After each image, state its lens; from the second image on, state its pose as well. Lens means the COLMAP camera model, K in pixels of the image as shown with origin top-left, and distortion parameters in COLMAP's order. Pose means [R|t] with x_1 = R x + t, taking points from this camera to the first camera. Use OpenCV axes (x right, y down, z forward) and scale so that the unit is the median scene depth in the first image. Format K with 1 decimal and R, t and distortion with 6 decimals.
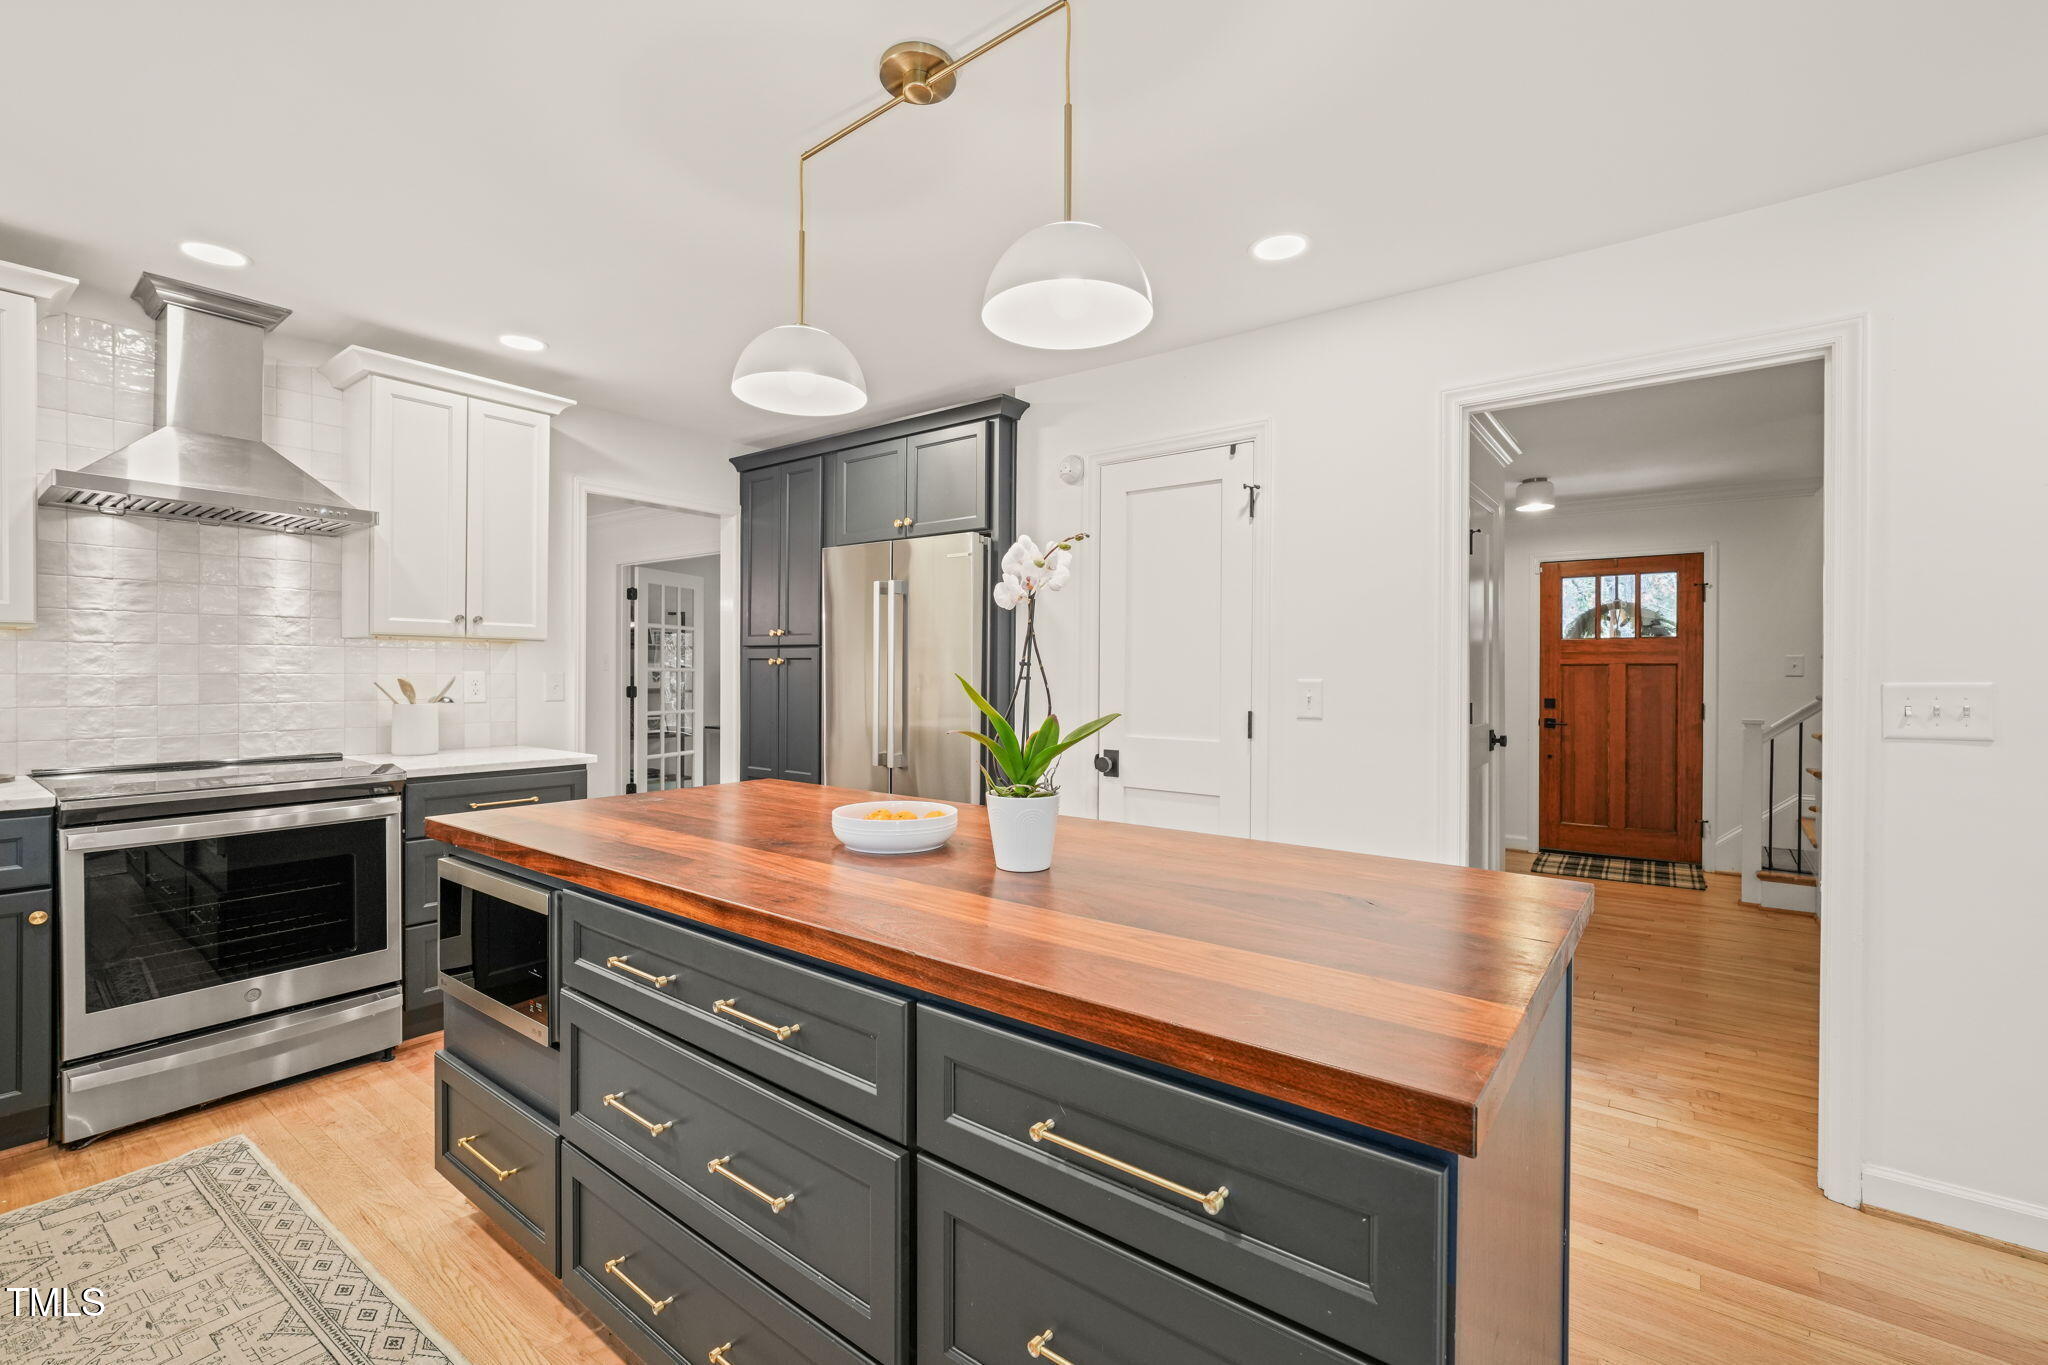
lens RADIAL K [[894.2, 0, 1017.1], [0, 894.2, 679.8], [0, 0, 1]] dist [-0.001248, 0.000670]
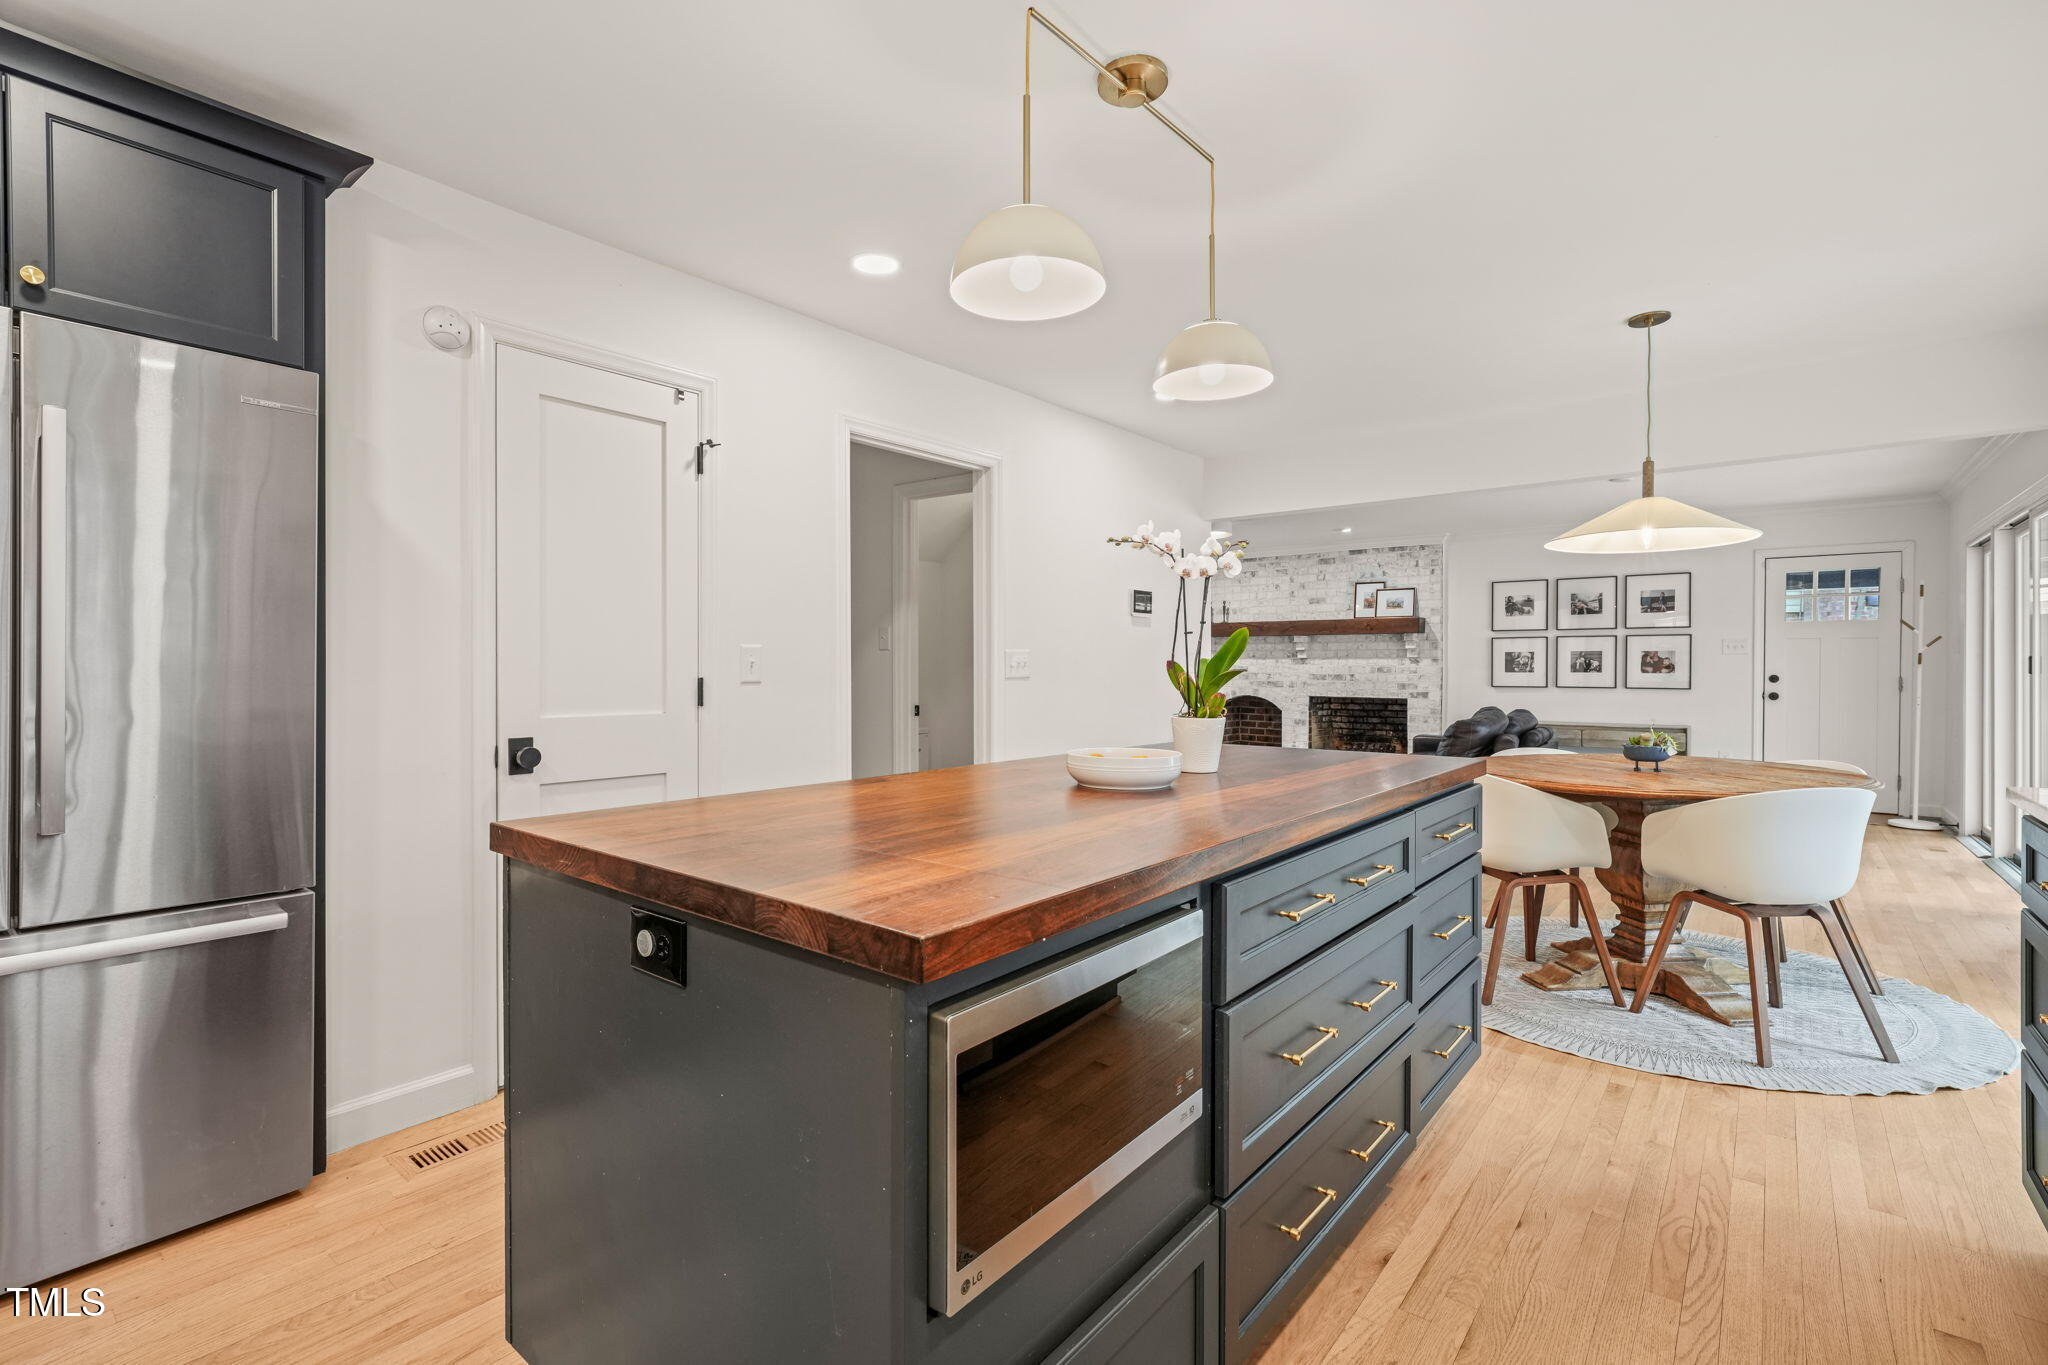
lens RADIAL K [[950.2, 0, 988.5], [0, 950.2, 682.4], [0, 0, 1]] dist [-0.000779, 0.000231]
pose [[0.037569, -0.017904, 0.999134, -1.070968], [0.007533, 0.999816, 0.017633, 0.035850], [-0.999266, 0.006864, 0.037697, 0.943599]]
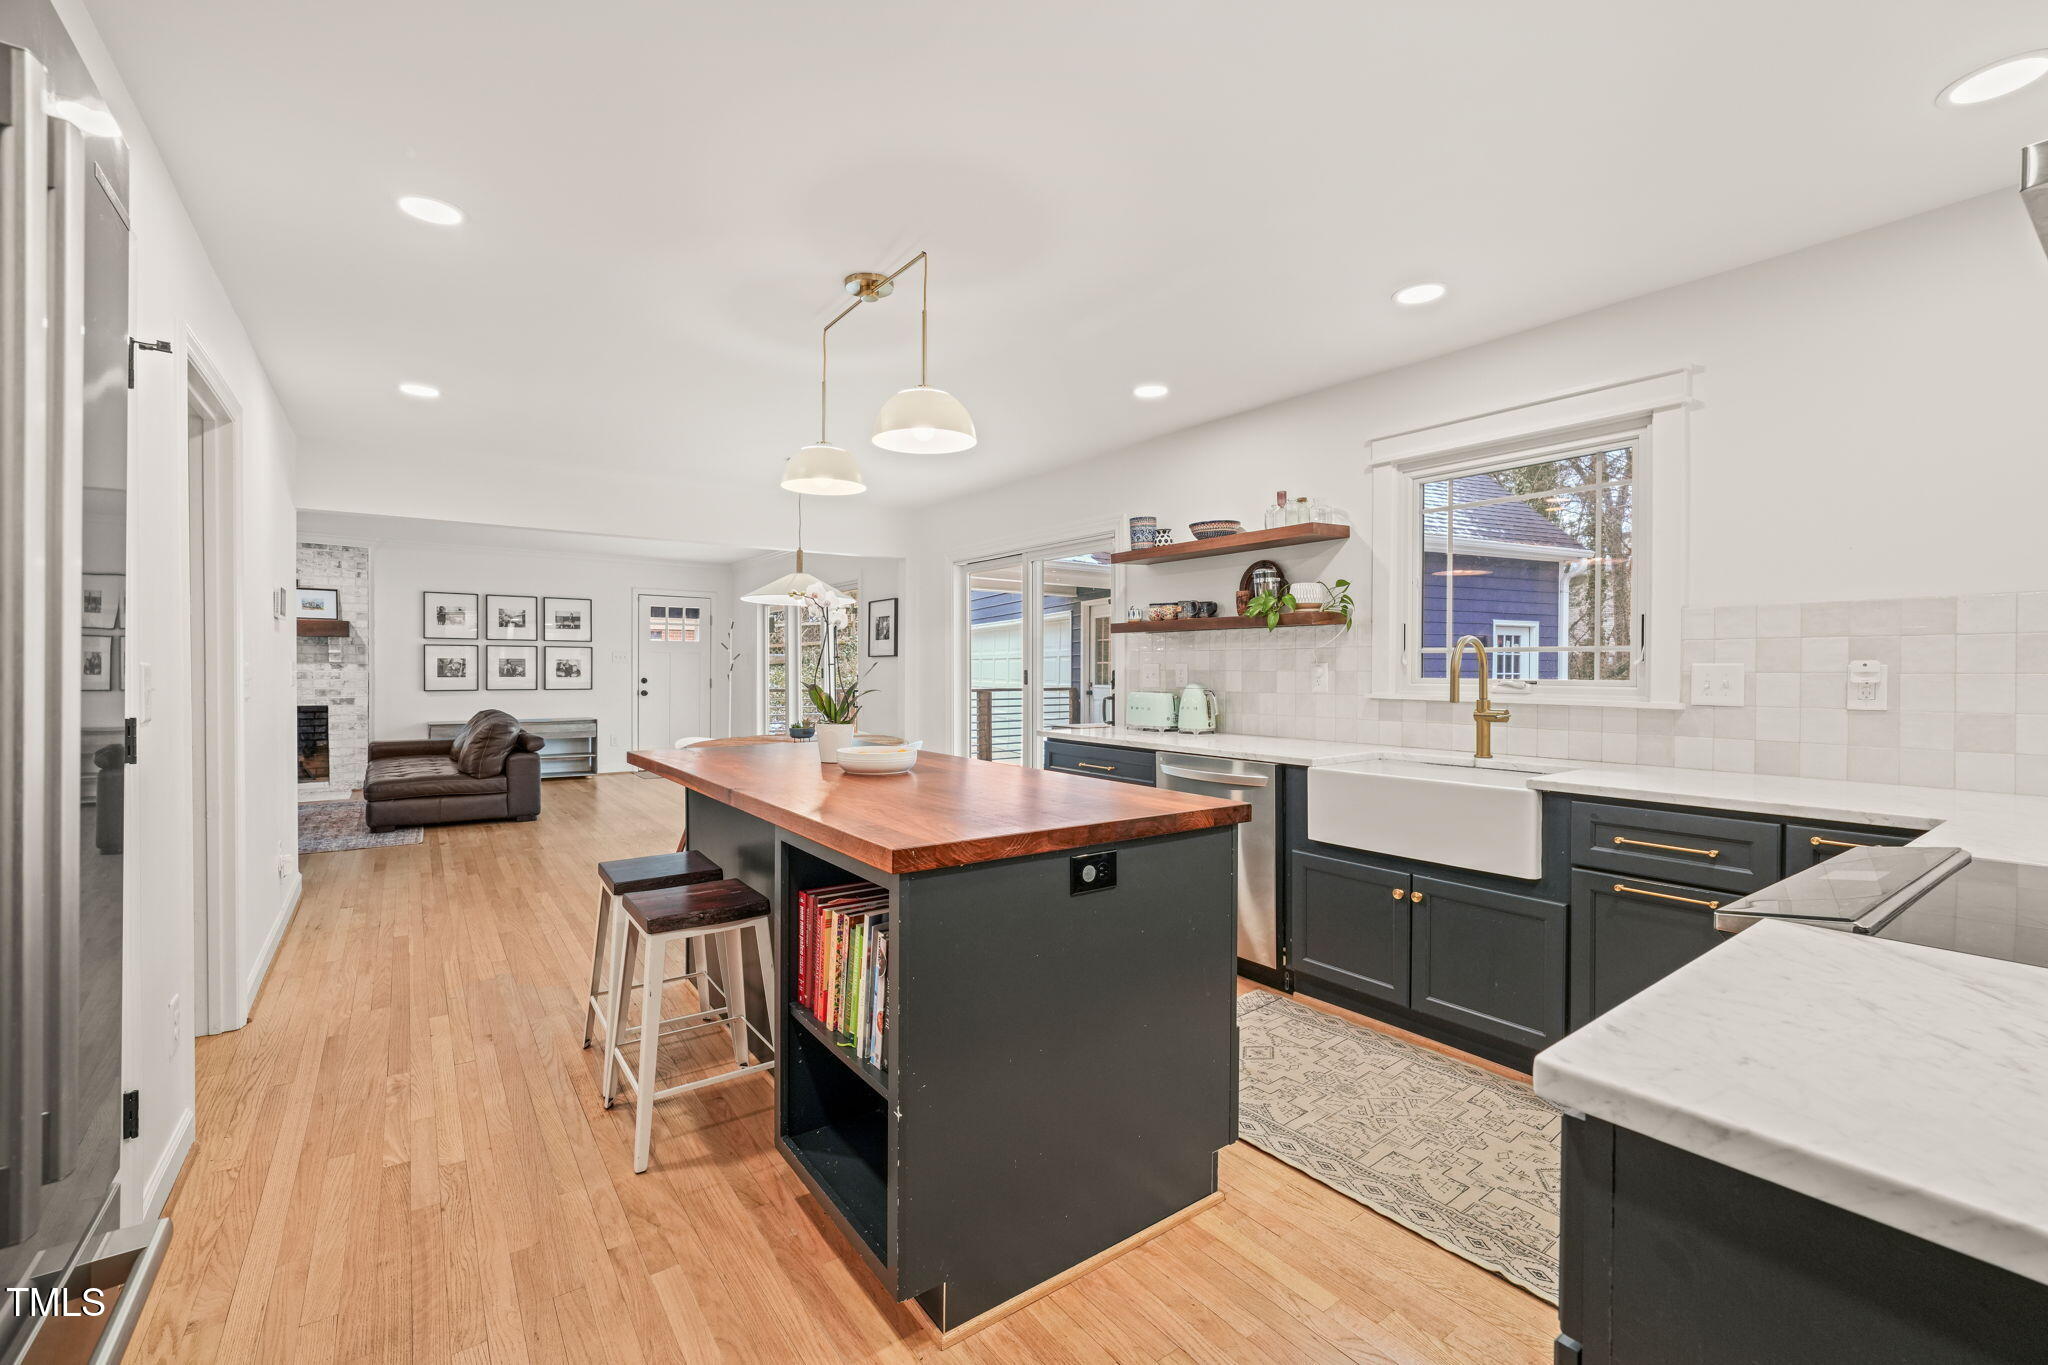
lens RADIAL K [[894.2, 0, 1039.1], [0, 894.2, 674.8], [0, 0, 1]] dist [-0.001248, 0.000670]
pose [[-0.961018, -0.009427, 0.276326, -0.695705], [-0.005119, 0.999854, 0.016308, -0.010769], [-0.276439, 0.014258, -0.960926, 2.055351]]
